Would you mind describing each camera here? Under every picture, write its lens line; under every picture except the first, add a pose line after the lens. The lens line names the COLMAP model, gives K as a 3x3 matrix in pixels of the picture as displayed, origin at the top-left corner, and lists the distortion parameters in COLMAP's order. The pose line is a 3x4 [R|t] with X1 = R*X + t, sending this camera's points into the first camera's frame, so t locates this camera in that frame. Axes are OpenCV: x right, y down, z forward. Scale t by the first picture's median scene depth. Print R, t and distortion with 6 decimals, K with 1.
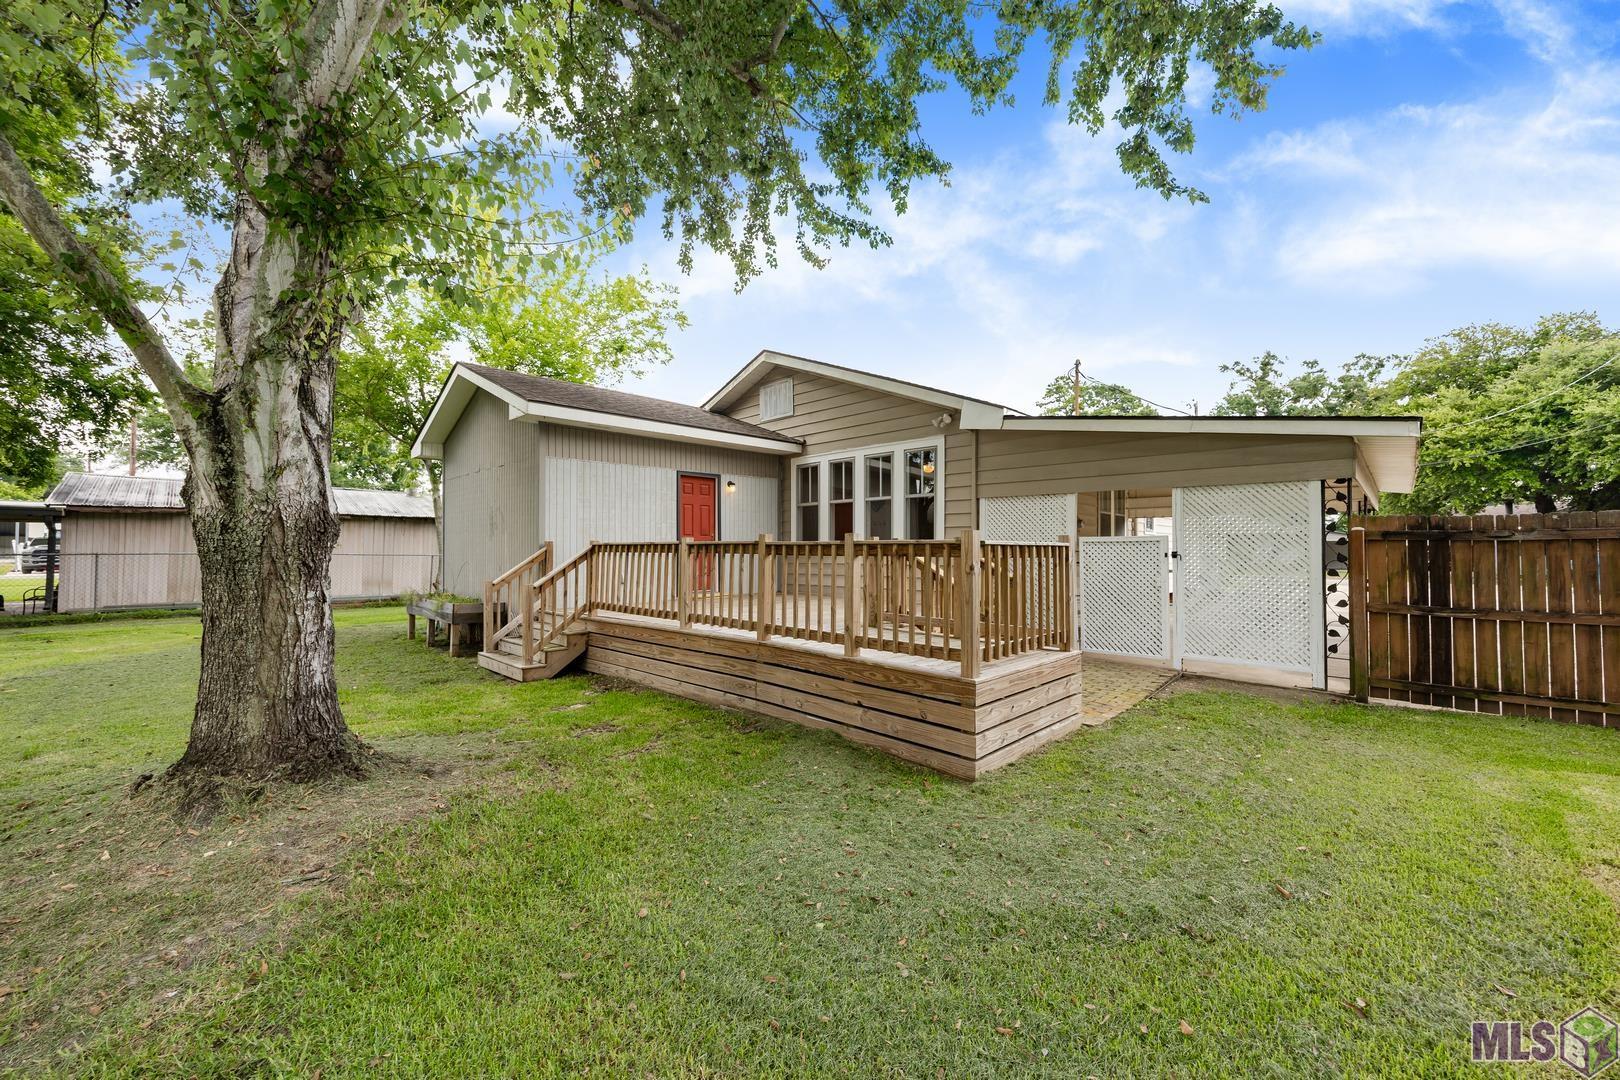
lens RADIAL K [[636.0, 0, 812.8], [0, 636.0, 542.1], [0, 0, 1]] dist [0.013464, 0.000029]
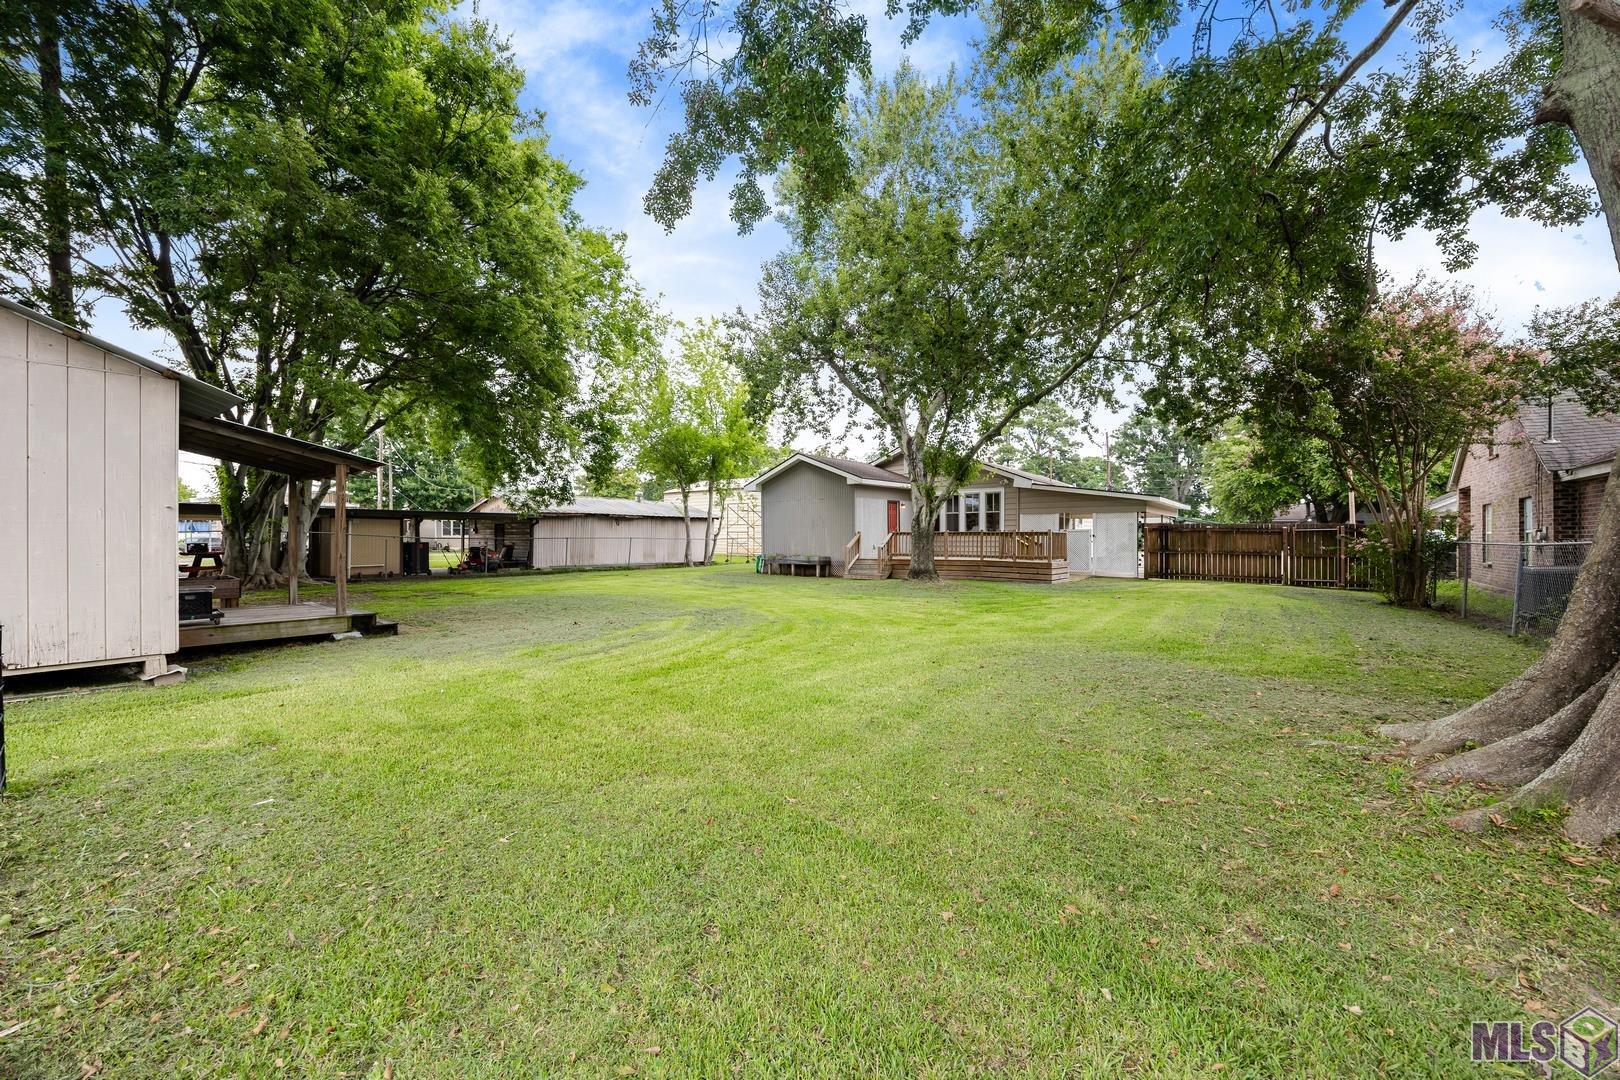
lens RADIAL K [[636.0, 0, 809.8], [0, 636.0, 537.4], [0, 0, 1]] dist [0.013464, 0.000029]
pose [[0.994931, -0.002454, 0.100530, -2.043861], [0.001101, 0.999908, 0.013510, -0.027096], [-0.100554, -0.013331, 0.994842, -3.550513]]
